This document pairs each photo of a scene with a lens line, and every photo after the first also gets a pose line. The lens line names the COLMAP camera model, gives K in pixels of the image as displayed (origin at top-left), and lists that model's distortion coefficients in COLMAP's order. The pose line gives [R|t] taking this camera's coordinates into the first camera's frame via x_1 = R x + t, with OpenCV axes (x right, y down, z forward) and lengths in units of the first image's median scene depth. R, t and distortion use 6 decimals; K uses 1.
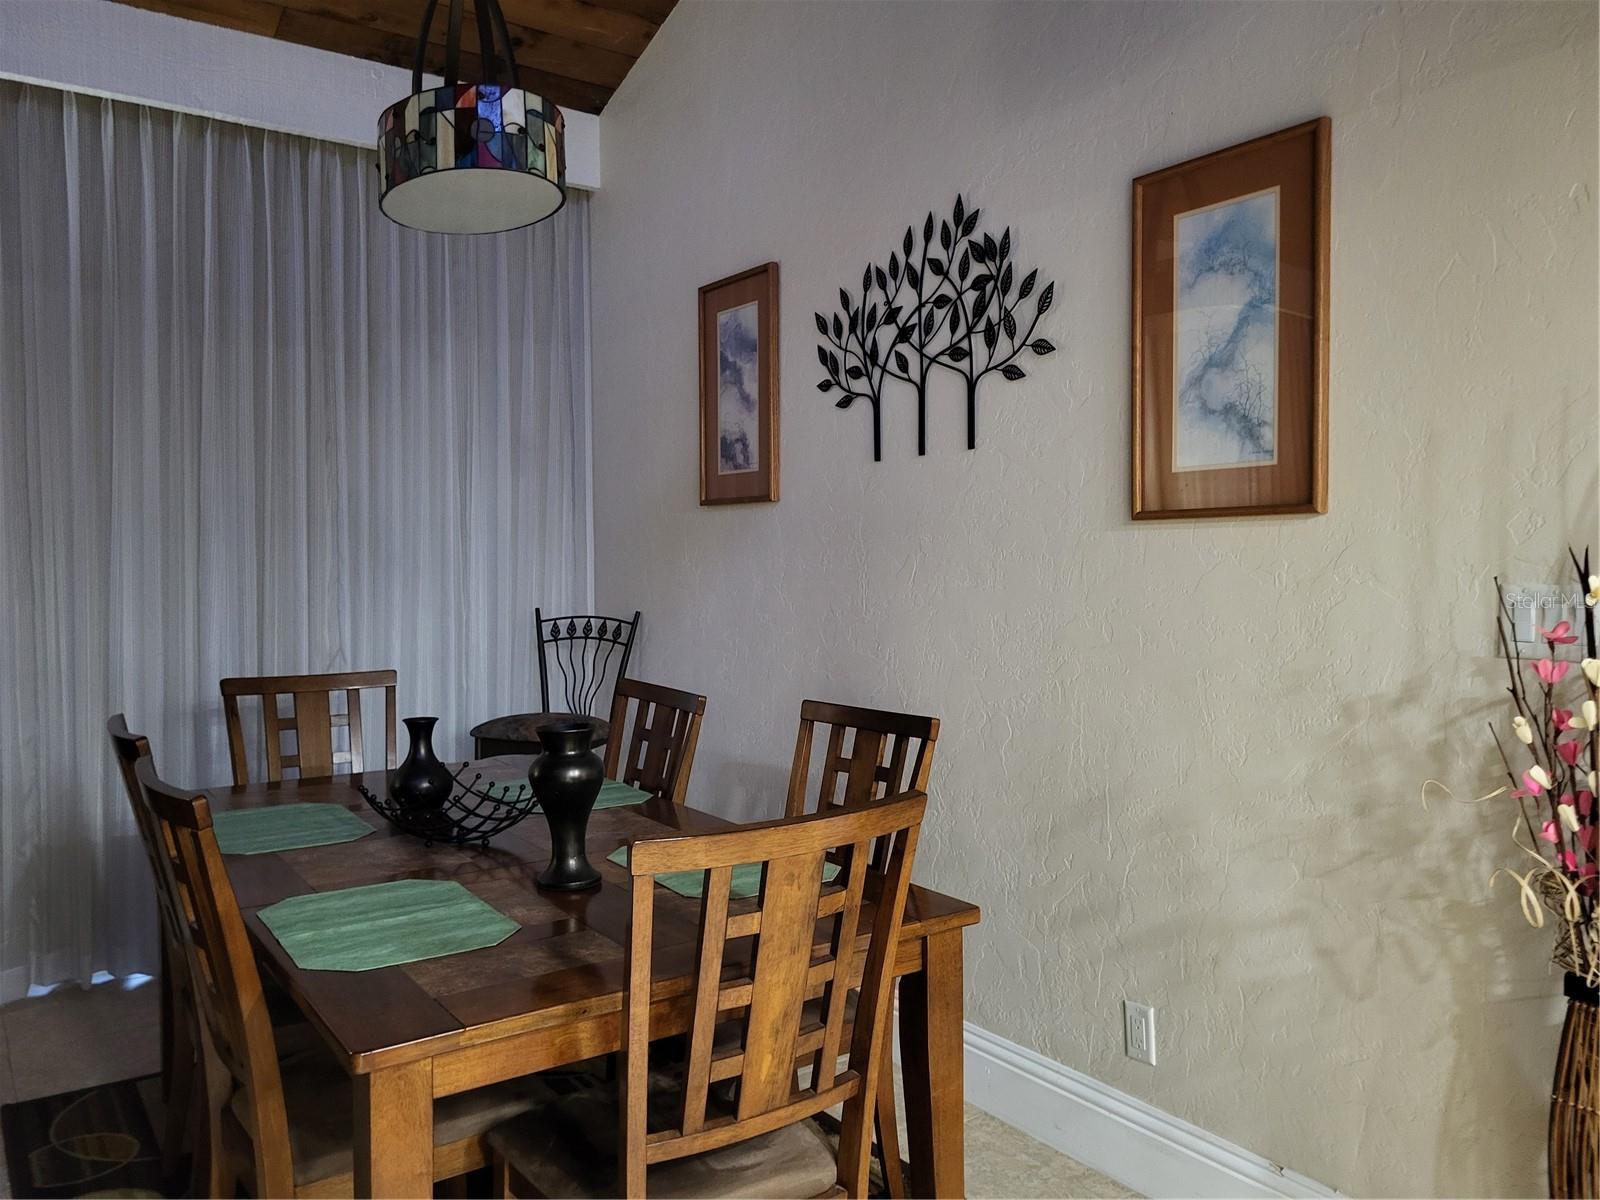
lens RADIAL K [[1230.9, 0, 837.8], [0, 1230.9, 587.8], [0, 0, 1]] dist [0.020844, -0.002576]
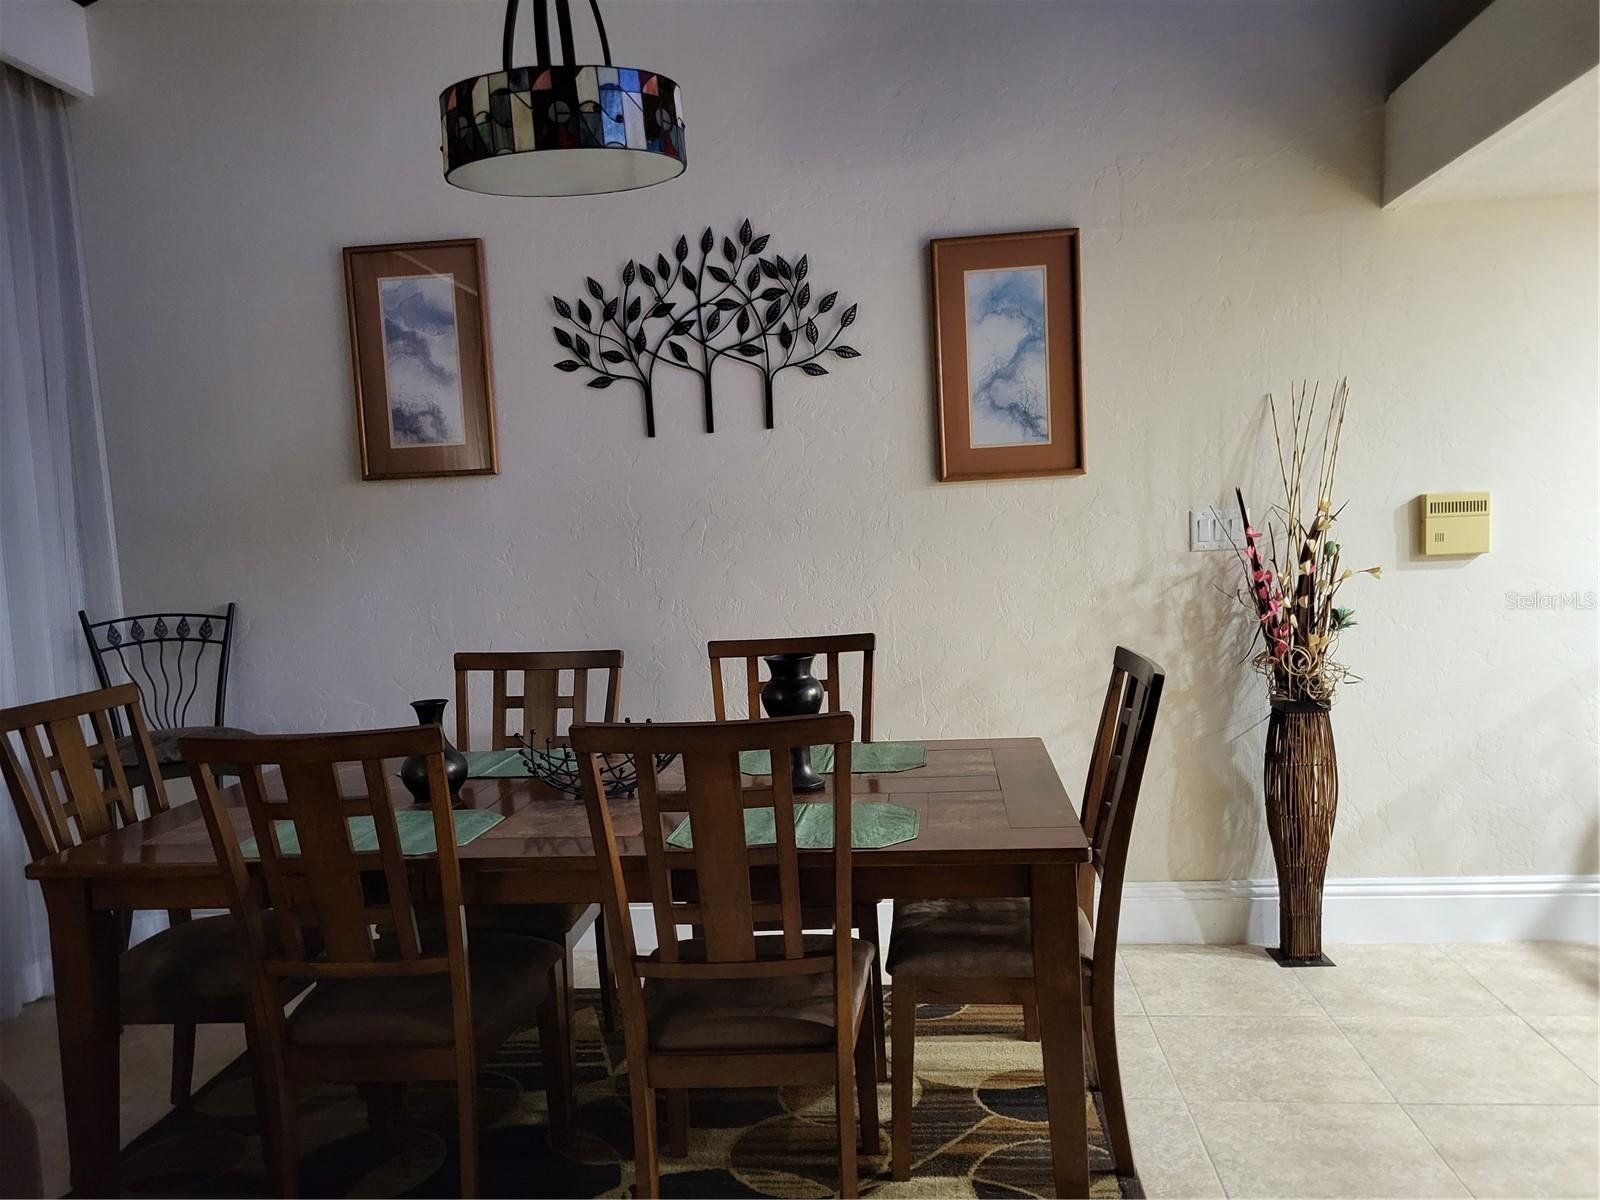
lens RADIAL K [[1222.2, 0, 800.0], [0, 1222.2, 600.0], [0, 0, 1]] dist [0.017802, -0.005611]
pose [[0.652371, -0.080251, 0.753639, -0.808445], [0.065591, 0.996626, 0.049348, 0.000451], [-0.755057, 0.017239, 0.655433, 0.173078]]
